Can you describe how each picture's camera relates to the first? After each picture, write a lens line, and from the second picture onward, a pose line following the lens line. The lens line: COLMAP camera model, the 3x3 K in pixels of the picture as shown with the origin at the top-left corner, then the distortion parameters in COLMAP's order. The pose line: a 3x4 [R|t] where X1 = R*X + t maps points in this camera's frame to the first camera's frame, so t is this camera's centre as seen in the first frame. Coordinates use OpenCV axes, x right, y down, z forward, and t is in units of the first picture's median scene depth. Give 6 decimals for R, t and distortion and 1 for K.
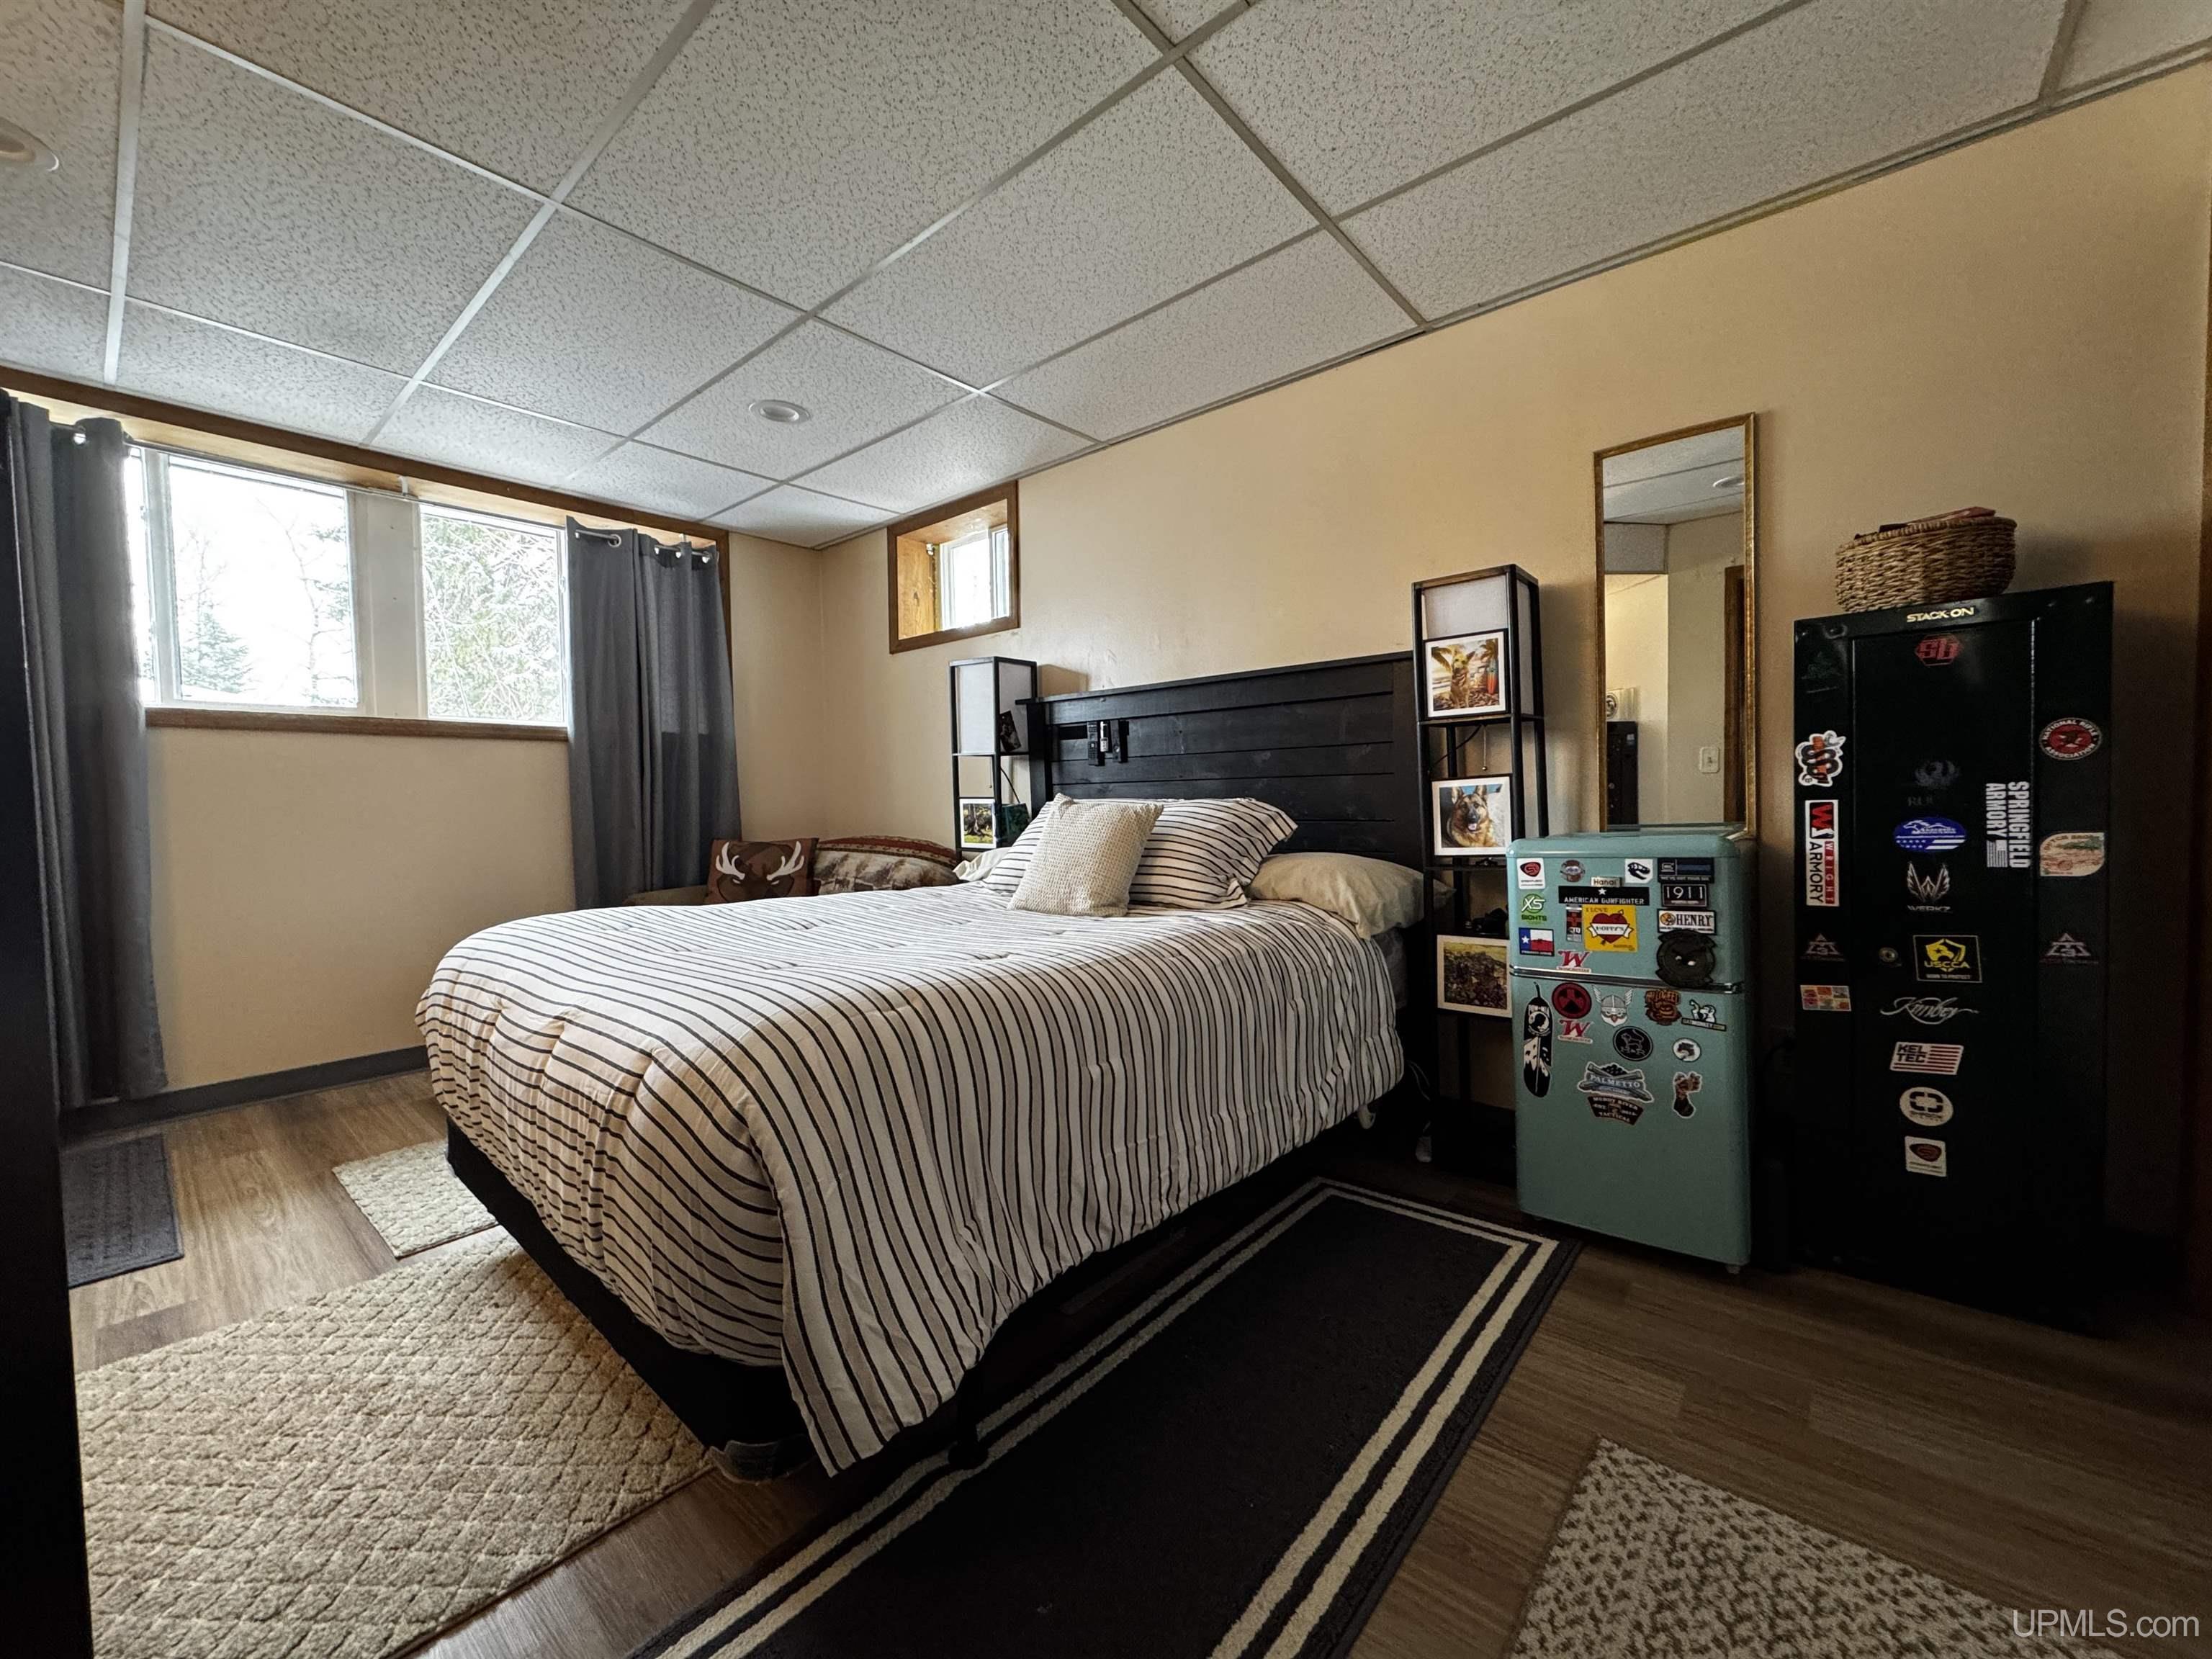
lens RADIAL K [[876.4, 0, 1106.0], [0, 876.4, 829.5], [0, 0, 1]] dist [0.010268, 0.000151]
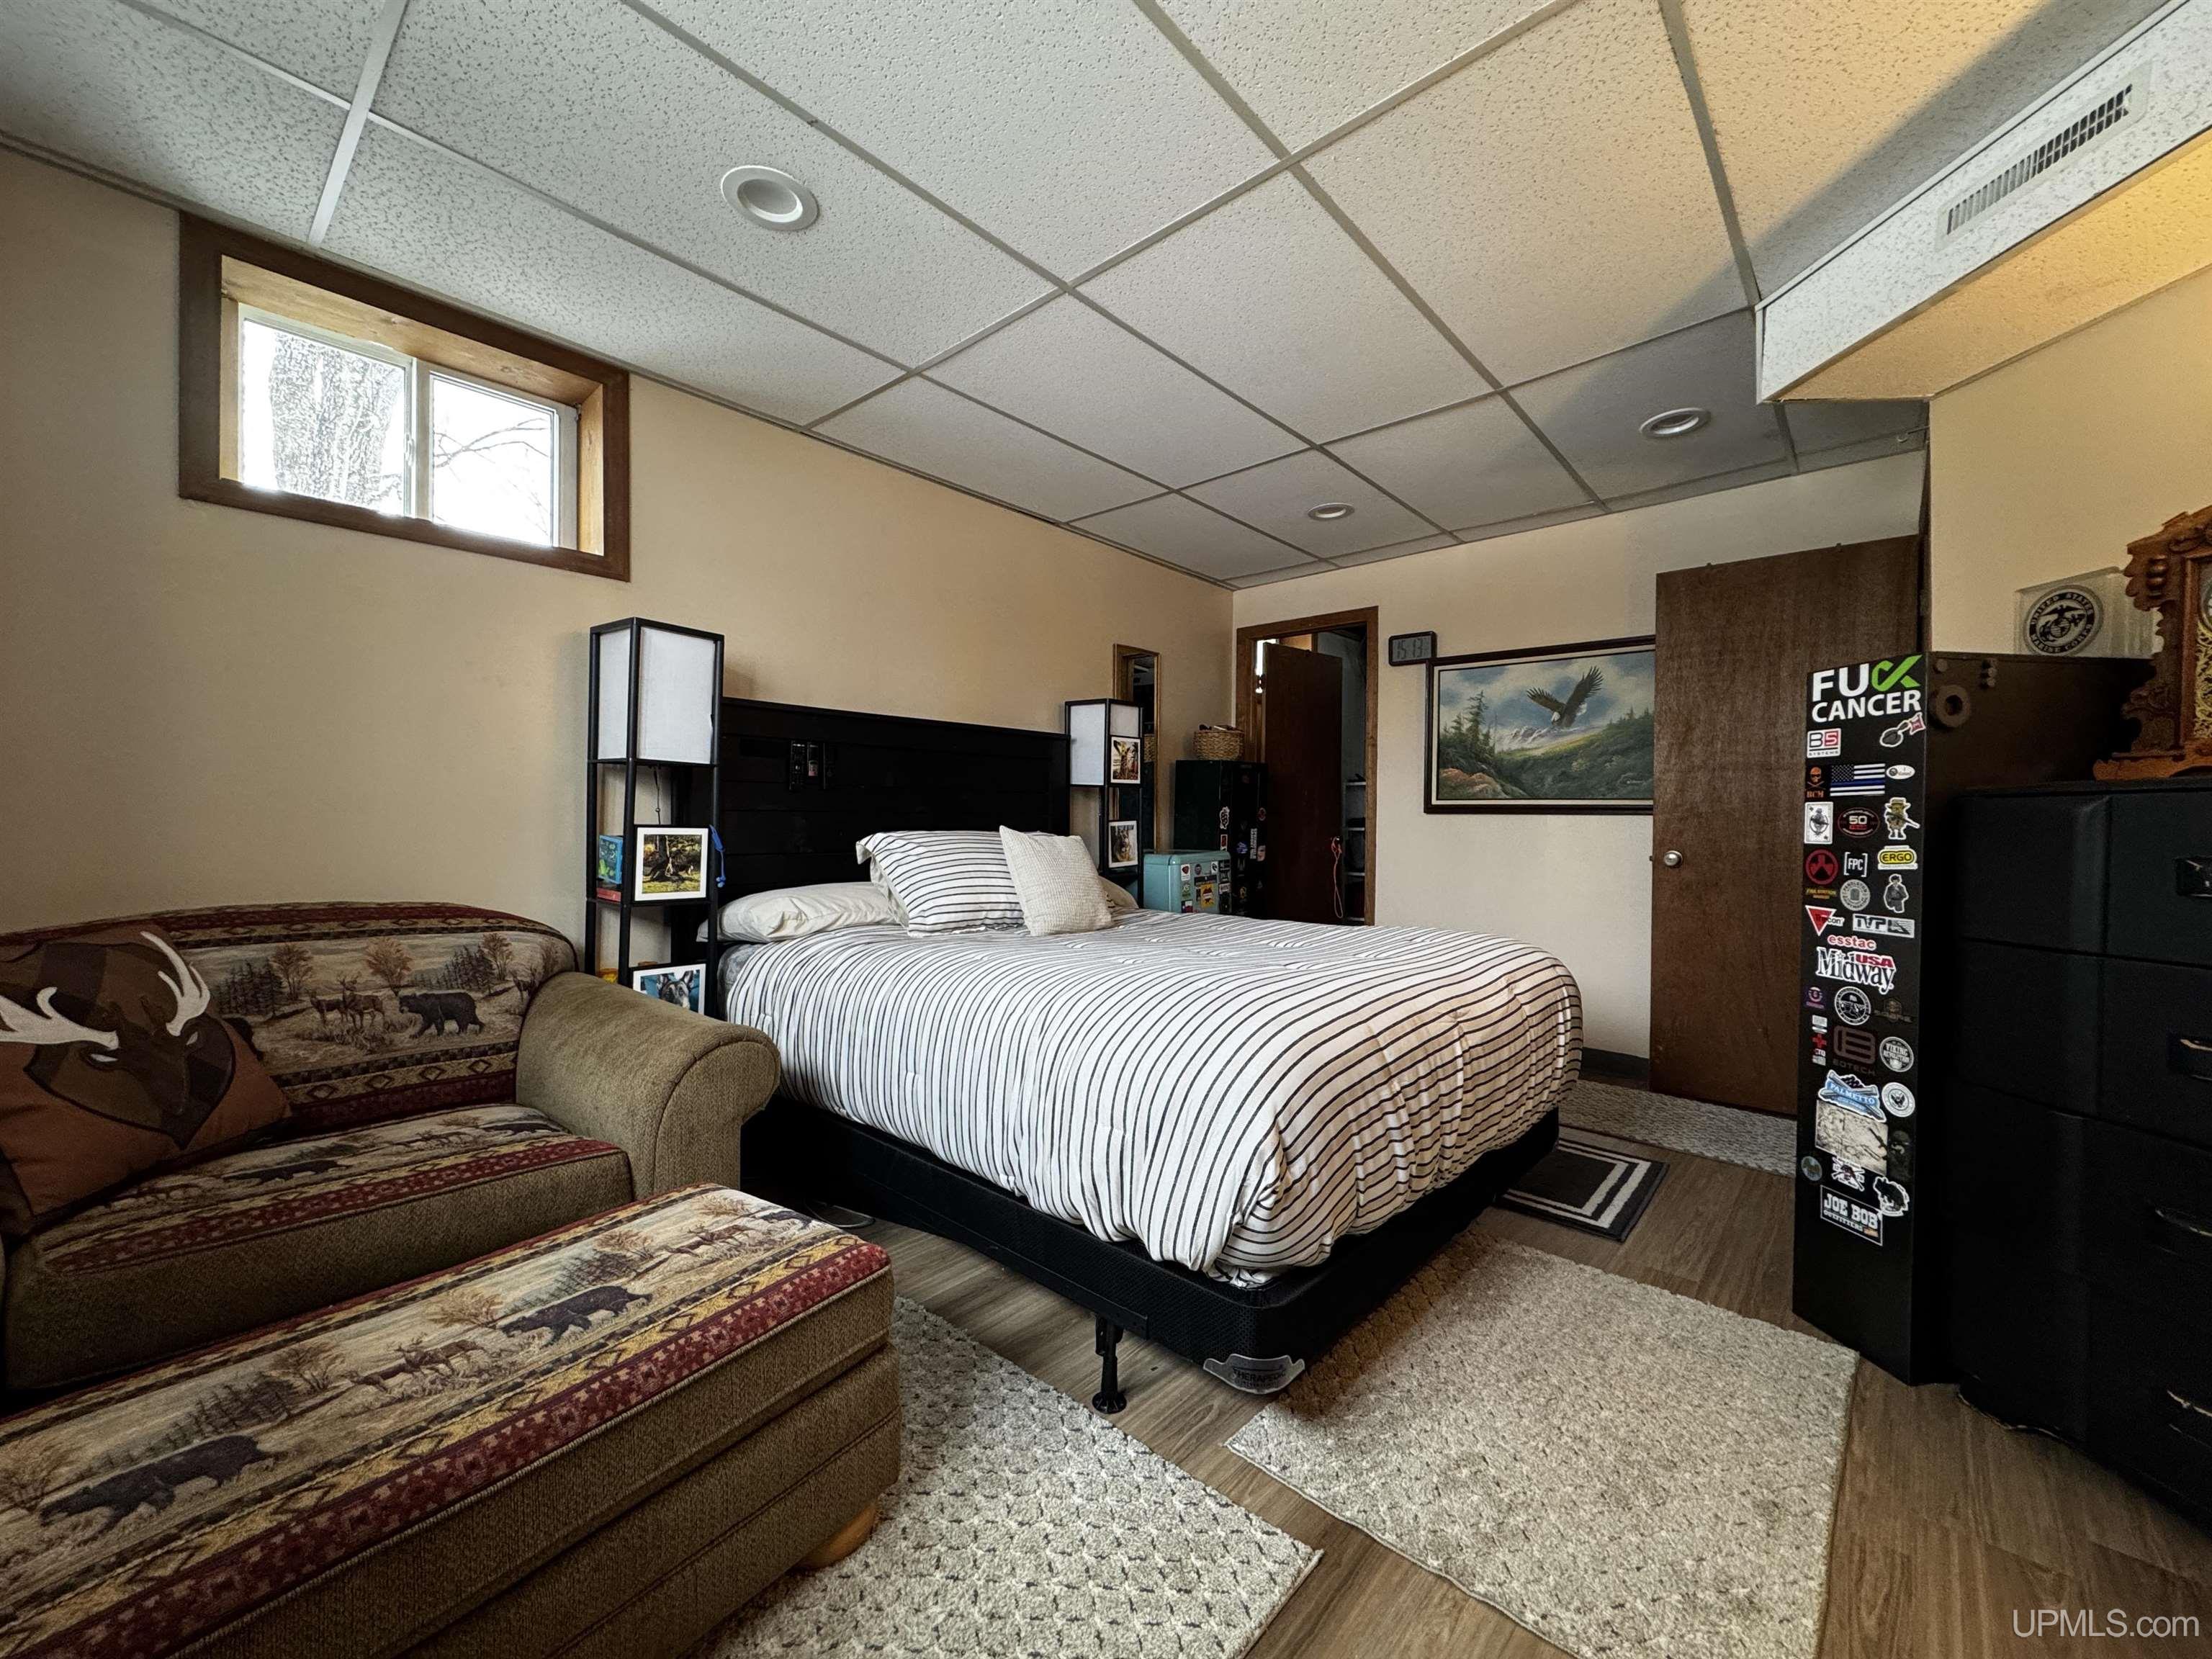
lens RADIAL K [[876.0, 0, 1108.4], [0, 876.0, 828.2], [0, 0, 1]] dist [0.000658, 0.000496]
pose [[0.023953, 0.007340, 0.999686, -1.259955], [0.025549, 0.999642, -0.007951, -0.031060], [-0.999387, 0.025731, 0.023757, 0.978382]]
